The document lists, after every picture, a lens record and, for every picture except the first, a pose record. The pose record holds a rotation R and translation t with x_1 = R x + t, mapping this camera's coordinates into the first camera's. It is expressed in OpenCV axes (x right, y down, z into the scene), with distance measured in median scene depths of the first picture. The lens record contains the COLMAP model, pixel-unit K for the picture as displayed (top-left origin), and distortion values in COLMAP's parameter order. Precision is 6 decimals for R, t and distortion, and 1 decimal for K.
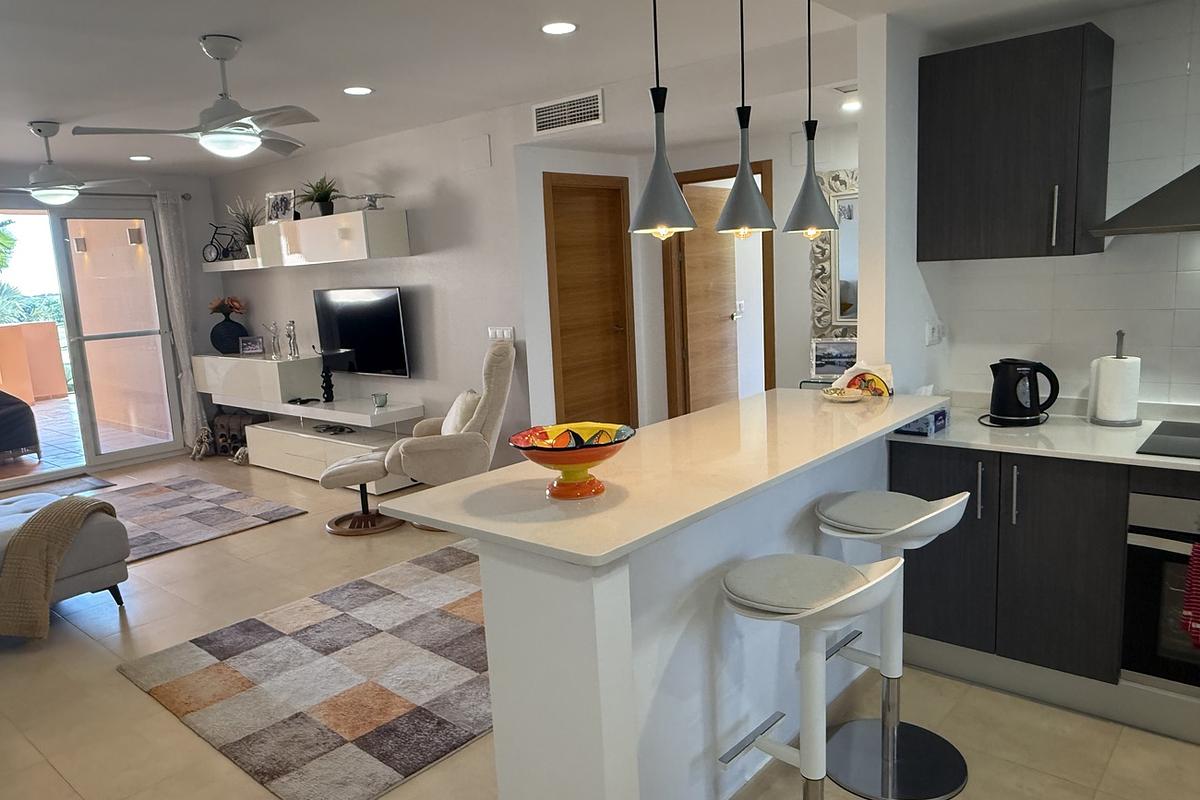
lens RADIAL K [[838.9, 0, 600.0], [0, 838.9, 400.0], [0, 0, 1]] dist [0.001086, 0.000077]
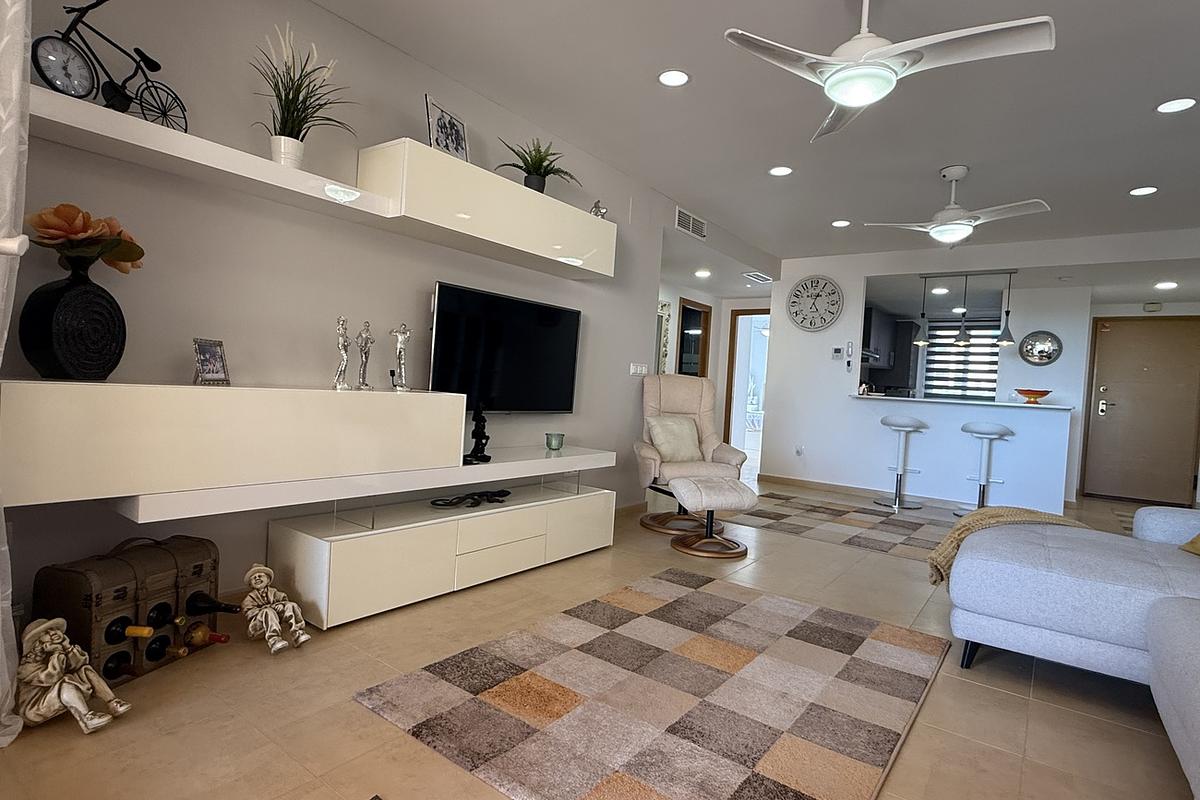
lens RADIAL K [[617.1, 0, 600.0], [0, 617.1, 400.0], [0, 0, 1]] dist [0.000106, 0.000689]
pose [[-0.073115, 0.023508, 0.997046, -0.819074], [0.101471, 0.994710, -0.016012, -0.025997], [-0.992148, 0.100001, -0.075114, 0.947652]]
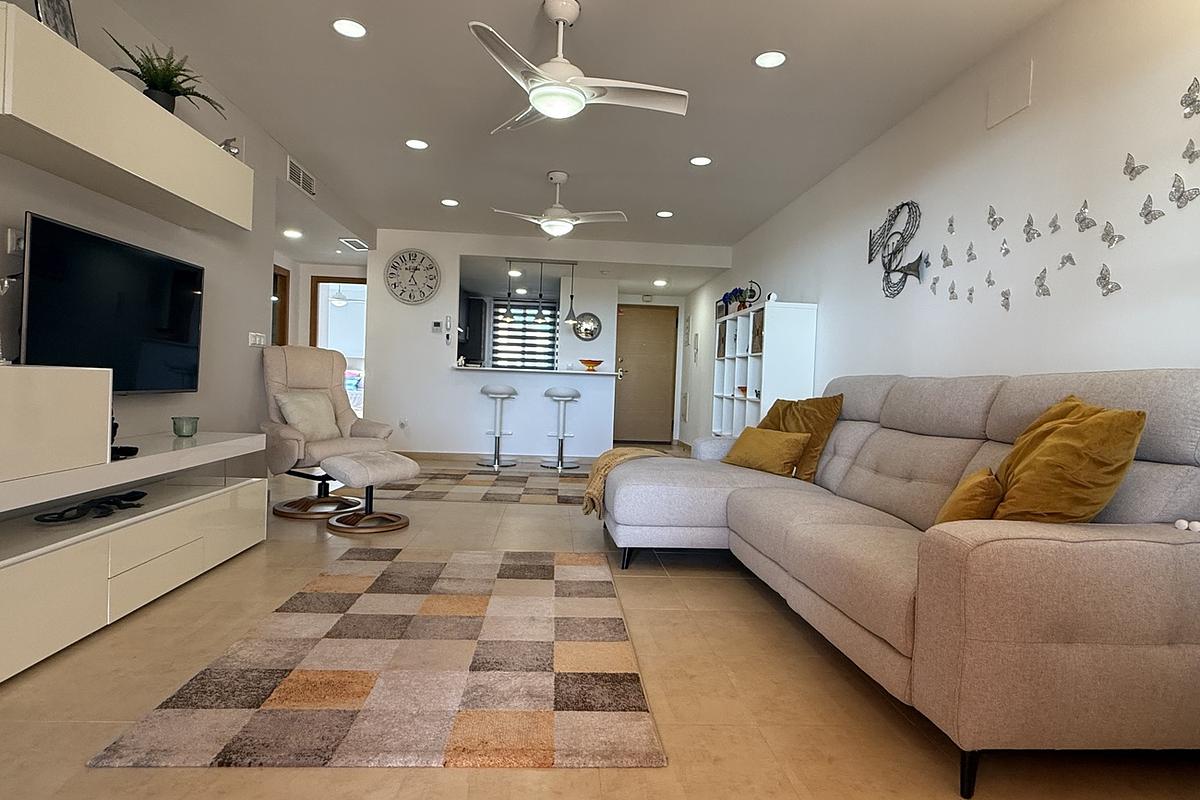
lens RADIAL K [[641.5, 0, 600.0], [0, 641.5, 400.0], [0, 0, 1]] dist [0.000108, 0.001197]
pose [[-0.703810, 0.005766, 0.710365, -0.810647], [0.110284, 0.988730, 0.101241, -0.035613], [-0.701776, 0.149597, -0.696514, 1.064765]]
